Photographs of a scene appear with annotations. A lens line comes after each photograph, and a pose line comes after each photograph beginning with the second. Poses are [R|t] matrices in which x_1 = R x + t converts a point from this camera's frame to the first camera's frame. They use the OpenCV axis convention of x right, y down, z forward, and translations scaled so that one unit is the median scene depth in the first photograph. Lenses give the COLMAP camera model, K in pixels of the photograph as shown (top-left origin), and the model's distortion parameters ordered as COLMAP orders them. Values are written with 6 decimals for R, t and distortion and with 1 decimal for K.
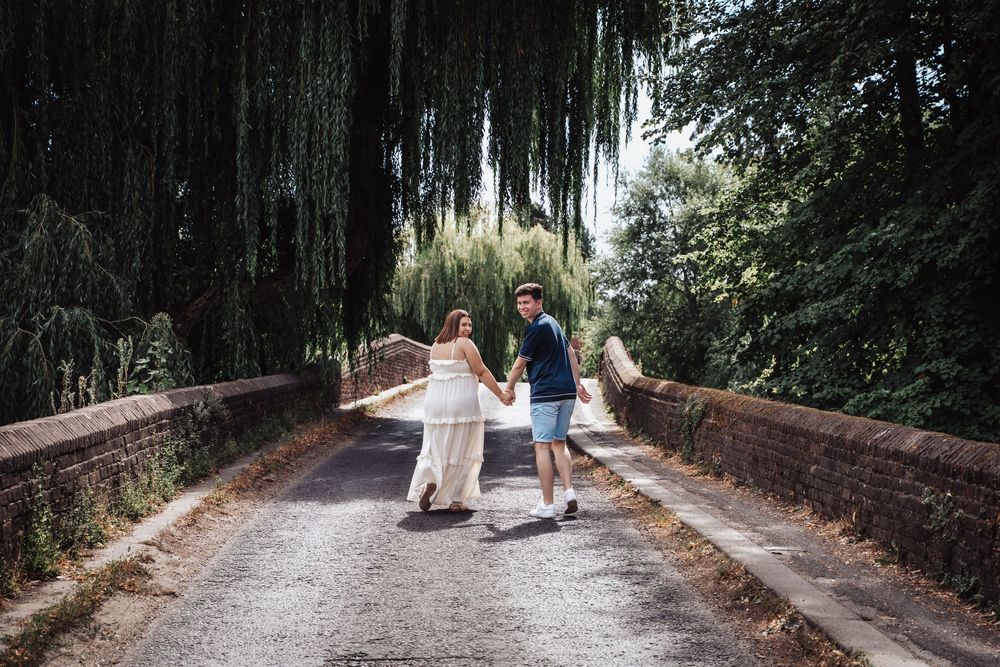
lens RADIAL K [[1789.5, 0, 499.8], [0, 1789.5, 334.0], [0, 0, 1]] dist [-0.018784, 0.000000]
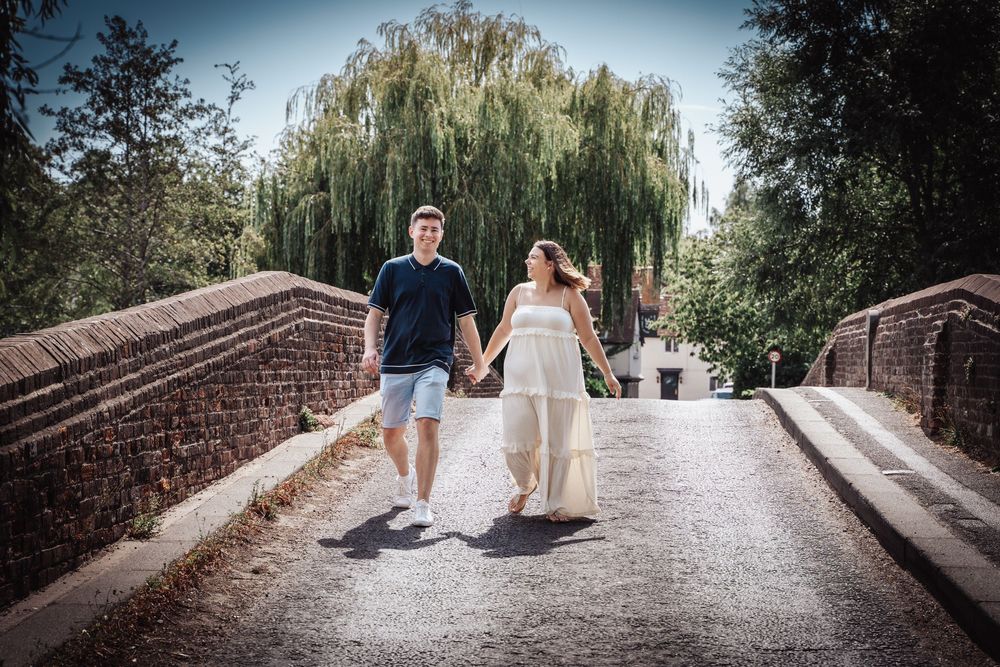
lens RADIAL K [[1789.5, 0, 500.2], [0, 1789.5, 332.5], [0, 0, 1]] dist [-0.018784, 0.000000]
pose [[0.999928, -0.010821, 0.005131, -0.013790], [0.010613, 0.999181, 0.039060, -0.001327], [-0.005549, -0.039002, 0.999224, 0.469487]]
